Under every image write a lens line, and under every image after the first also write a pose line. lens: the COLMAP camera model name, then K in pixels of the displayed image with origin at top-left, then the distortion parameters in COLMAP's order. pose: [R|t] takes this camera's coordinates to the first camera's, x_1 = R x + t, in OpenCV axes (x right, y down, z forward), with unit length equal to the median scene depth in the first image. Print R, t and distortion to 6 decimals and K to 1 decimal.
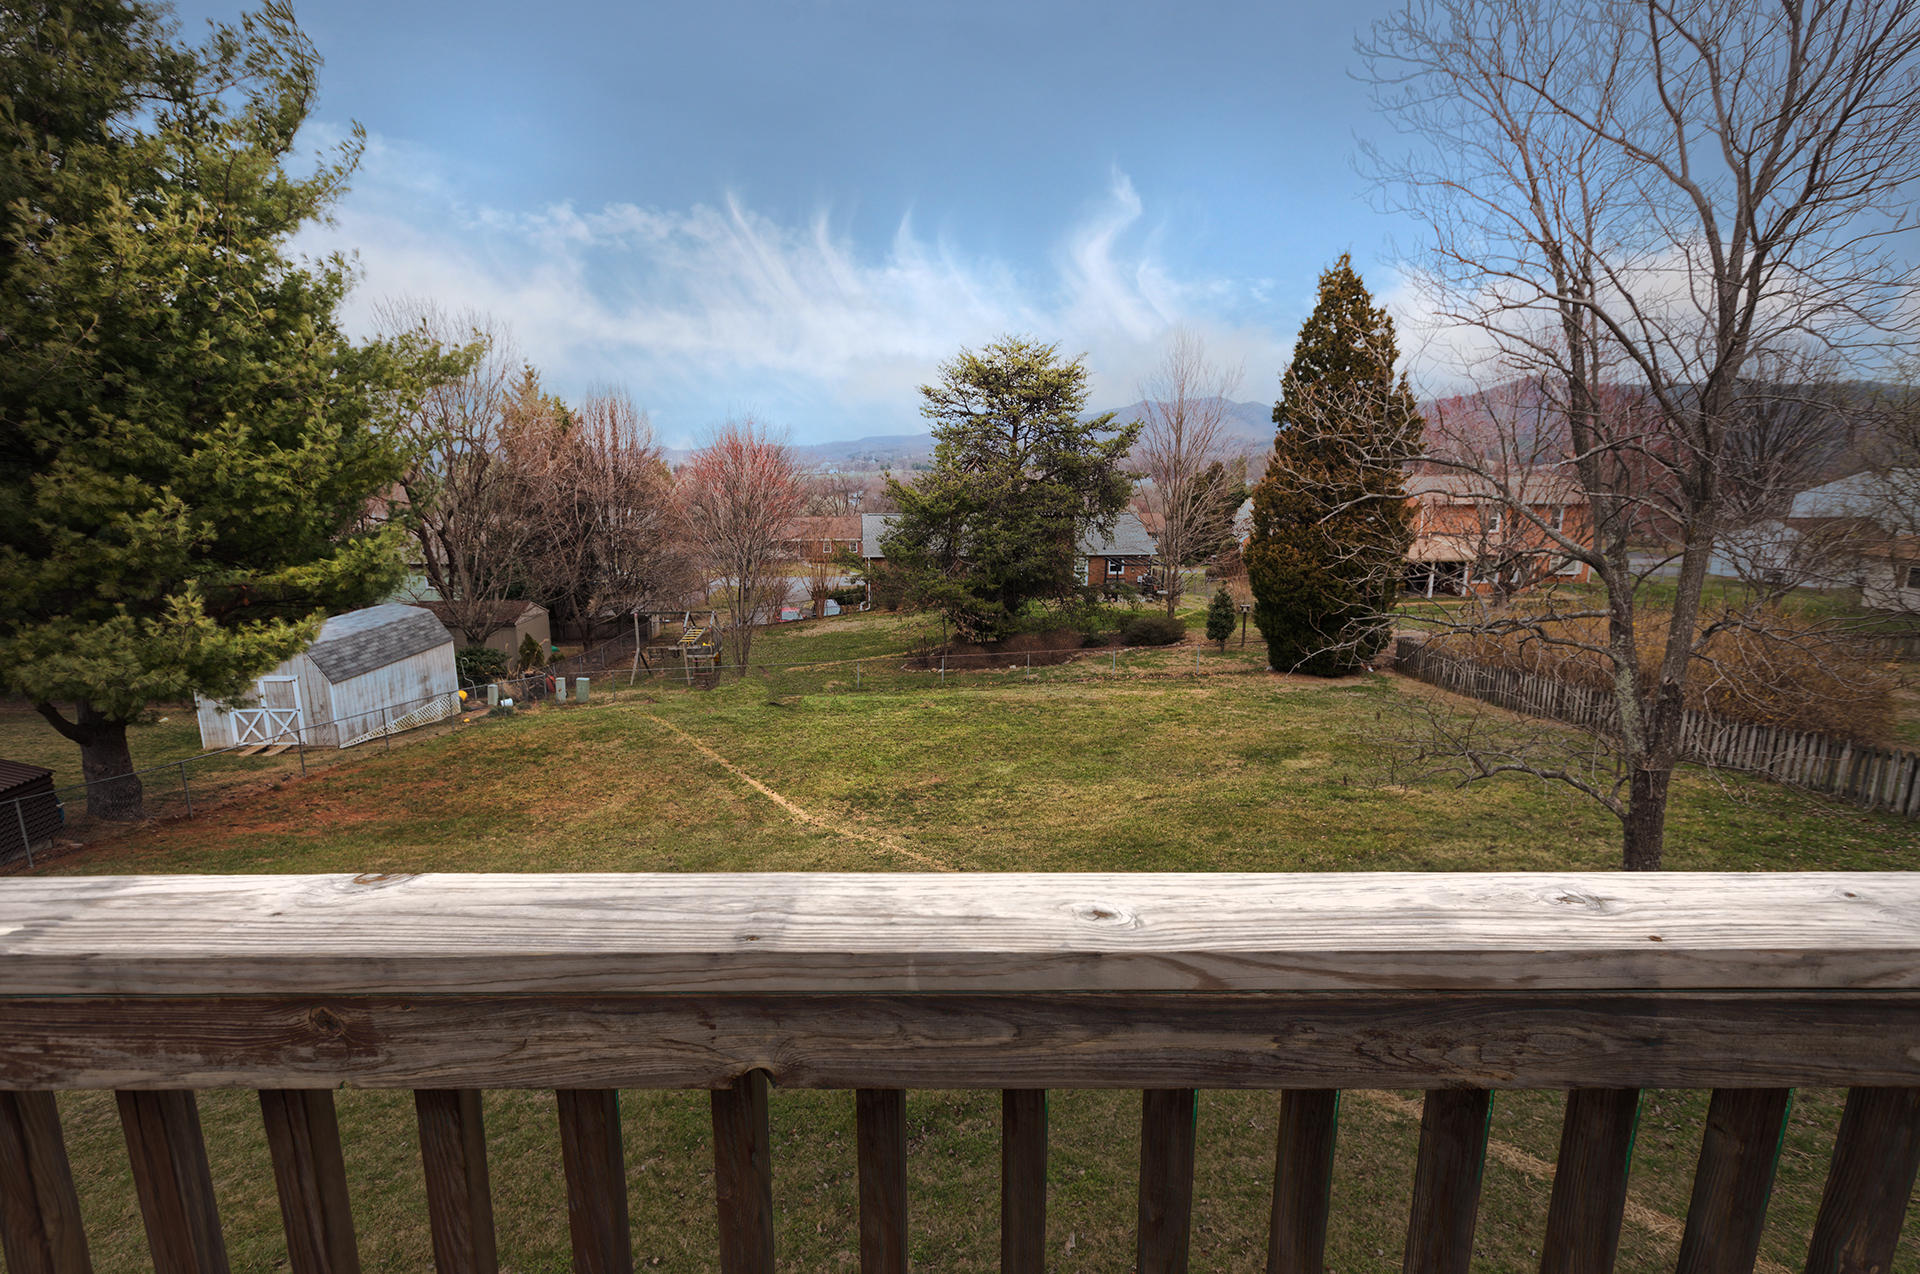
lens RADIAL K [[867.6, 0, 964.8], [0, 867.6, 637.1], [0, 0, 1]] dist [0.001772, -0.000256]
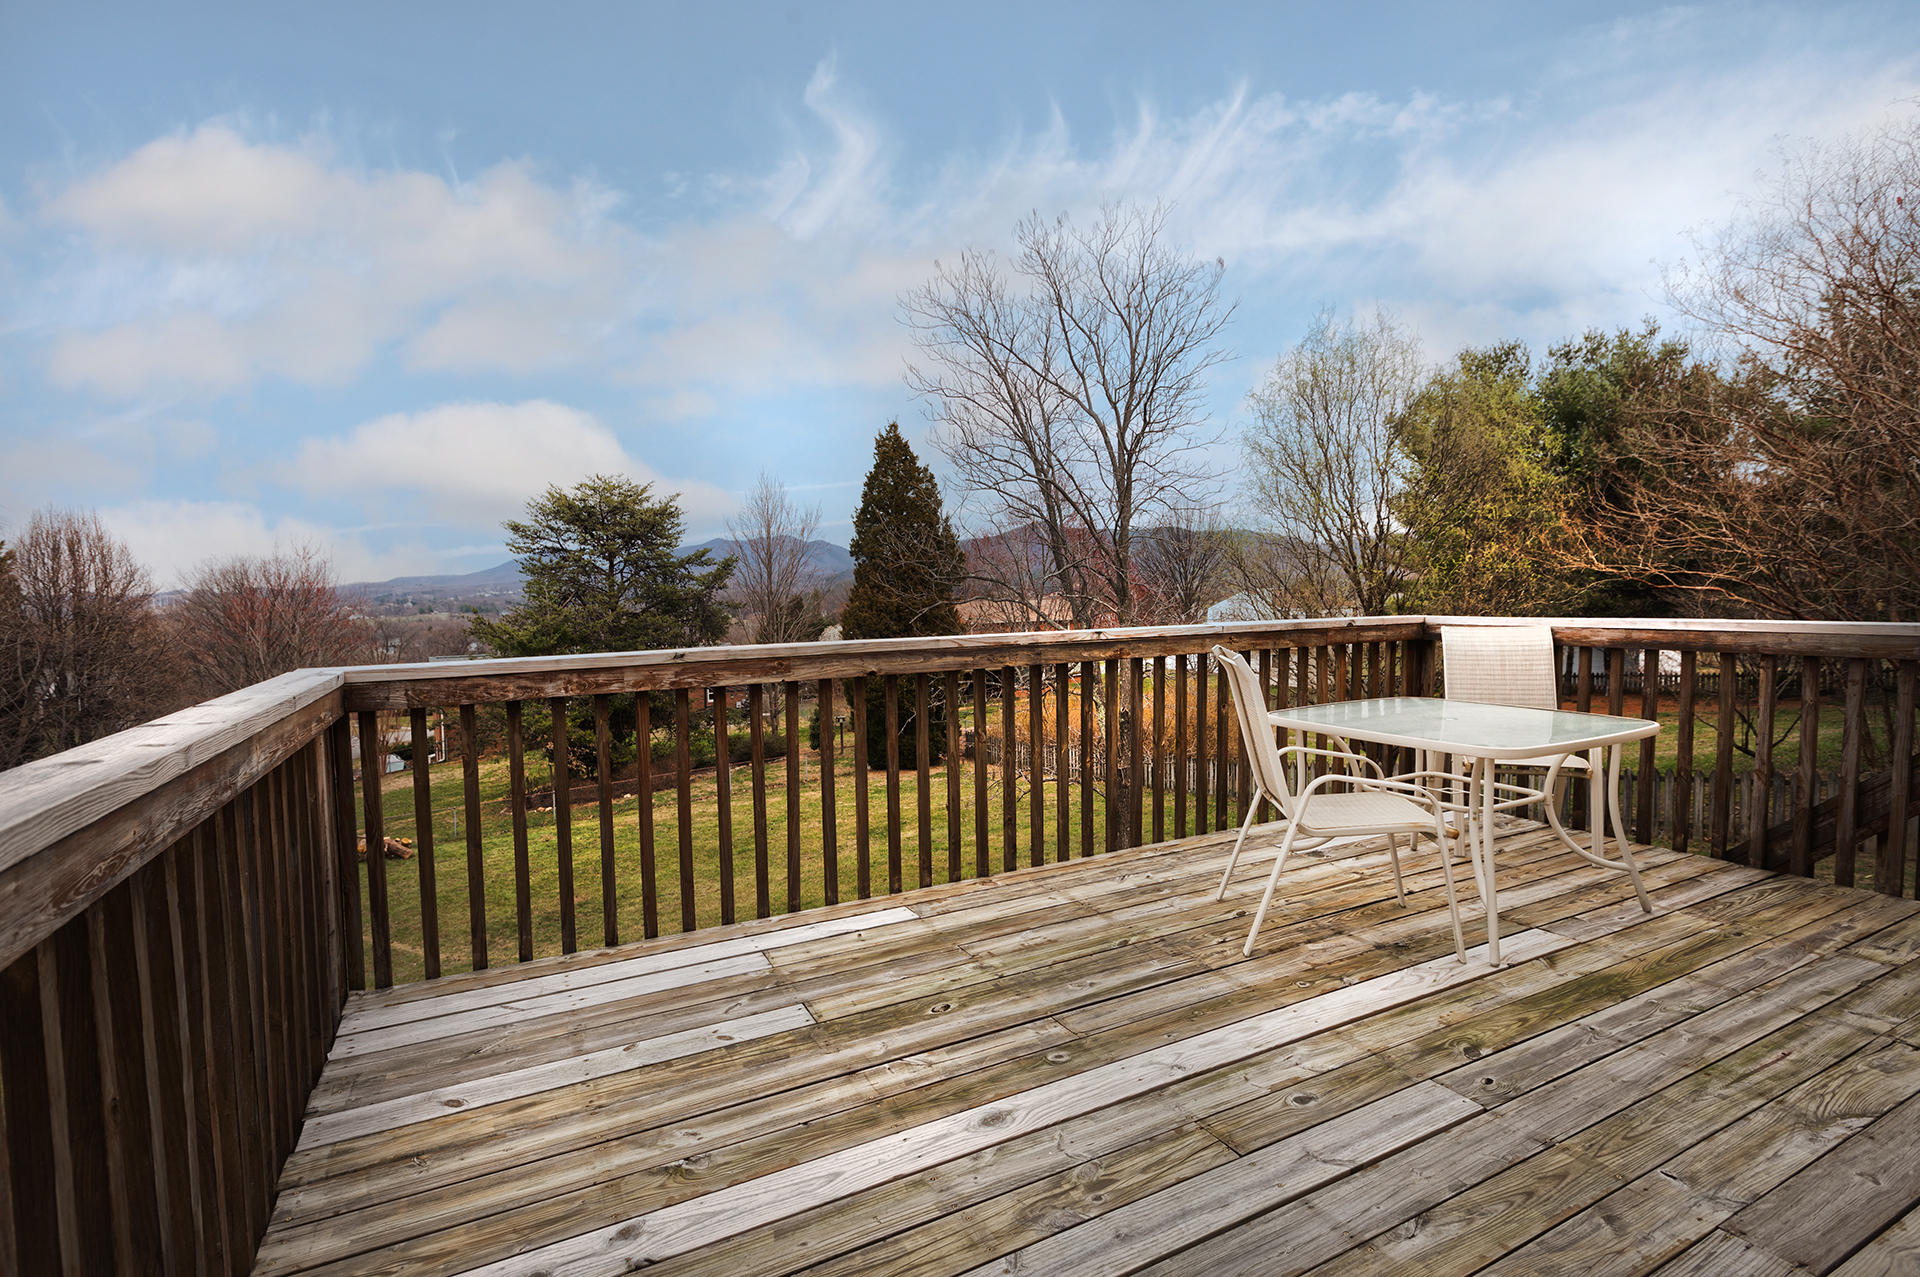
lens RADIAL K [[840.9, 0, 948.2], [0, 840.9, 647.2], [0, 0, 1]] dist [-0.000913, -0.000639]
pose [[0.898197, -0.049915, 0.436750, -0.087449], [0.109321, 0.987683, -0.111943, 0.044378], [-0.425782, 0.148293, 0.892591, -0.154135]]
